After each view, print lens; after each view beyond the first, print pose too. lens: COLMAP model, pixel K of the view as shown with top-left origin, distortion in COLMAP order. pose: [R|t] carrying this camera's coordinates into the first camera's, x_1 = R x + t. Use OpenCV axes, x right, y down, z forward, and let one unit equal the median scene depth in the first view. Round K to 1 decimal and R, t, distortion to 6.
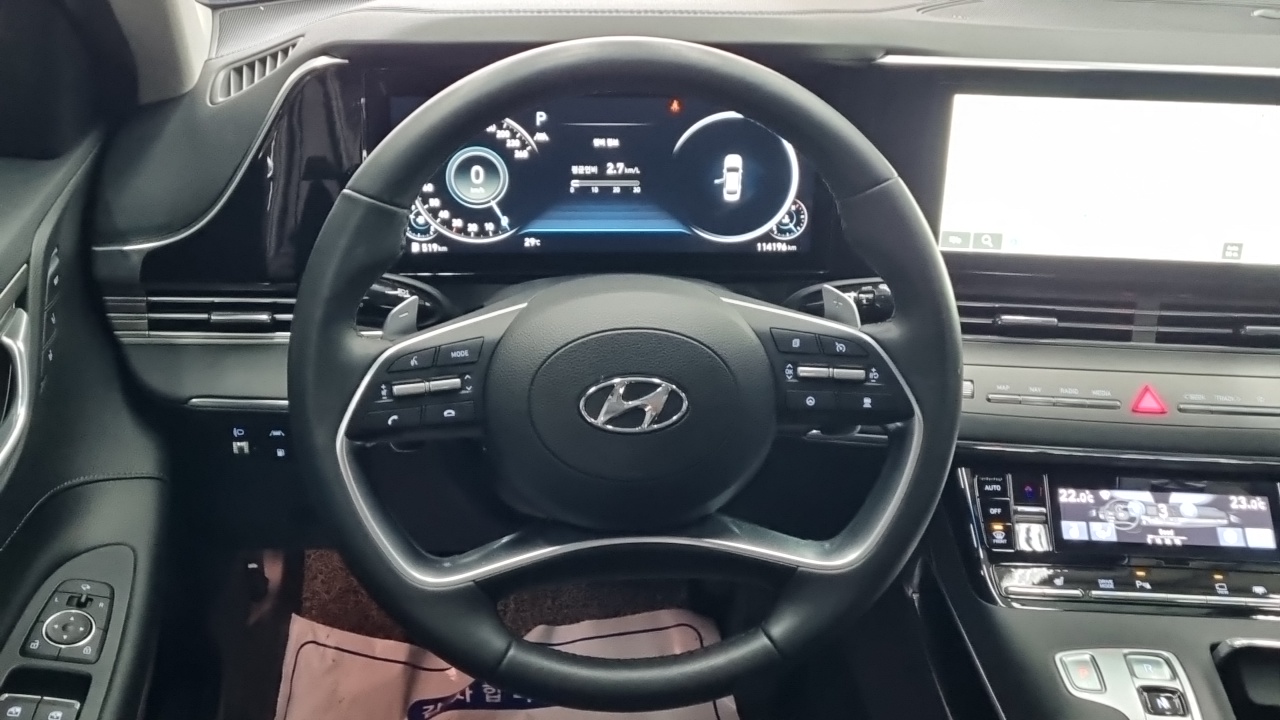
lens RADIAL K [[1451.1, 0, 612.6], [0, 1451.1, 345.1], [0, 0, 1]] dist [0.041490, 0.000000]
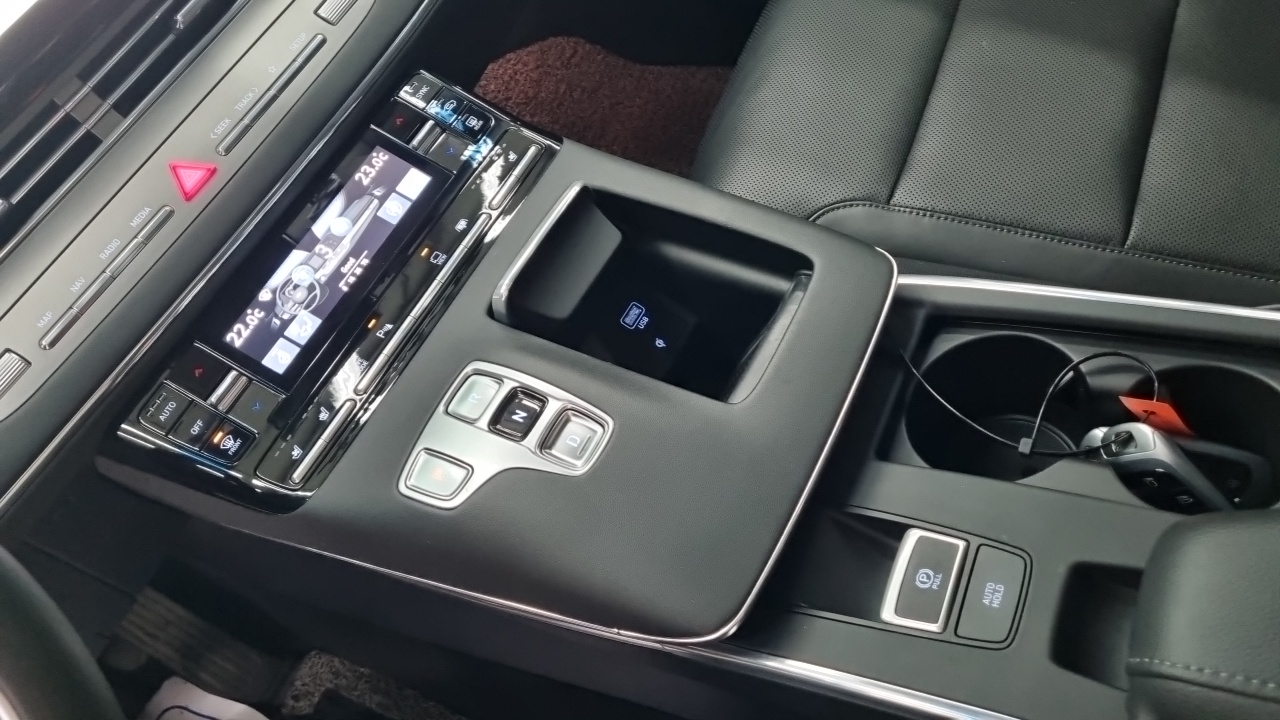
lens RADIAL K [[972.7, 0, 640.5], [0, 972.7, 350.7], [0, 0, 1]] dist [0.050165, -0.023487]
pose [[0.442530, -0.819593, 0.363915, 0.217576], [0.716612, 0.567170, 0.405937, 0.051810], [-0.539105, 0.081147, 0.838320, 0.467251]]
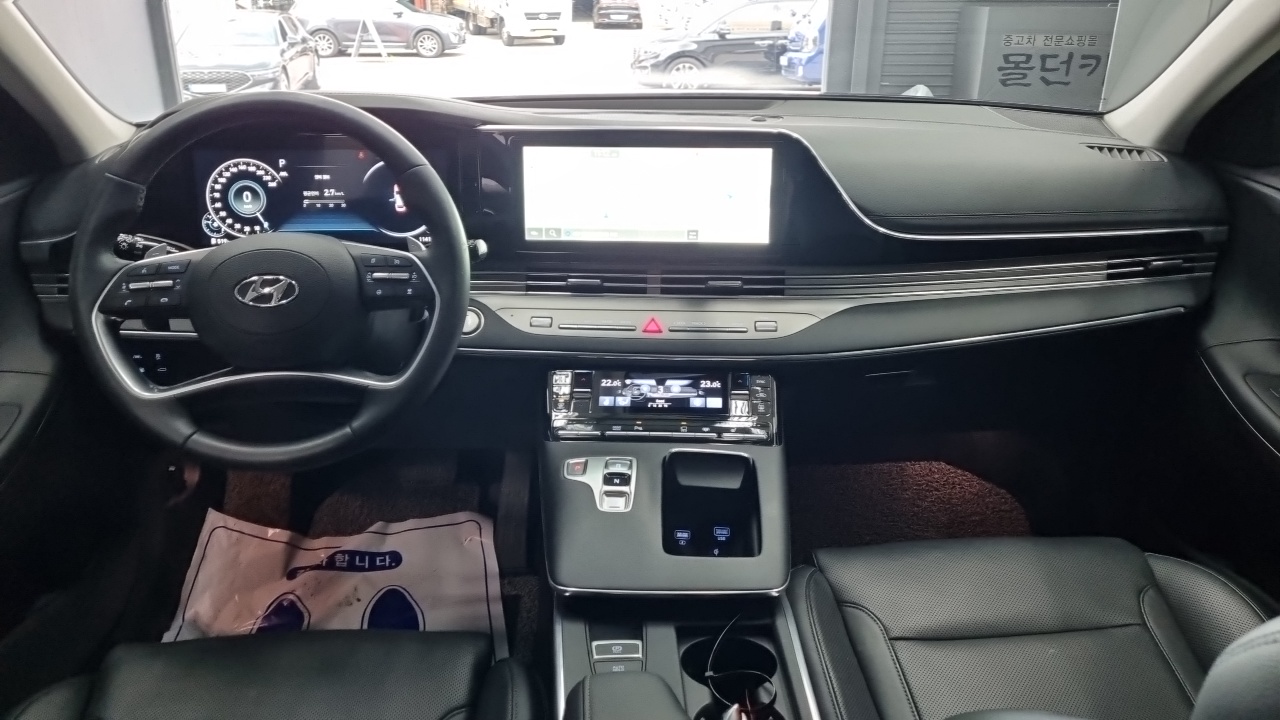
lens RADIAL K [[972.7, 0, 643.9], [0, 972.7, 349.9], [0, 0, 1]] dist [0.050165, -0.023487]
pose [[0.999639, -0.020171, -0.017744, 0.387383], [0.017852, 0.992329, -0.122331, 0.209598], [0.020075, 0.121970, 0.992331, -0.118787]]
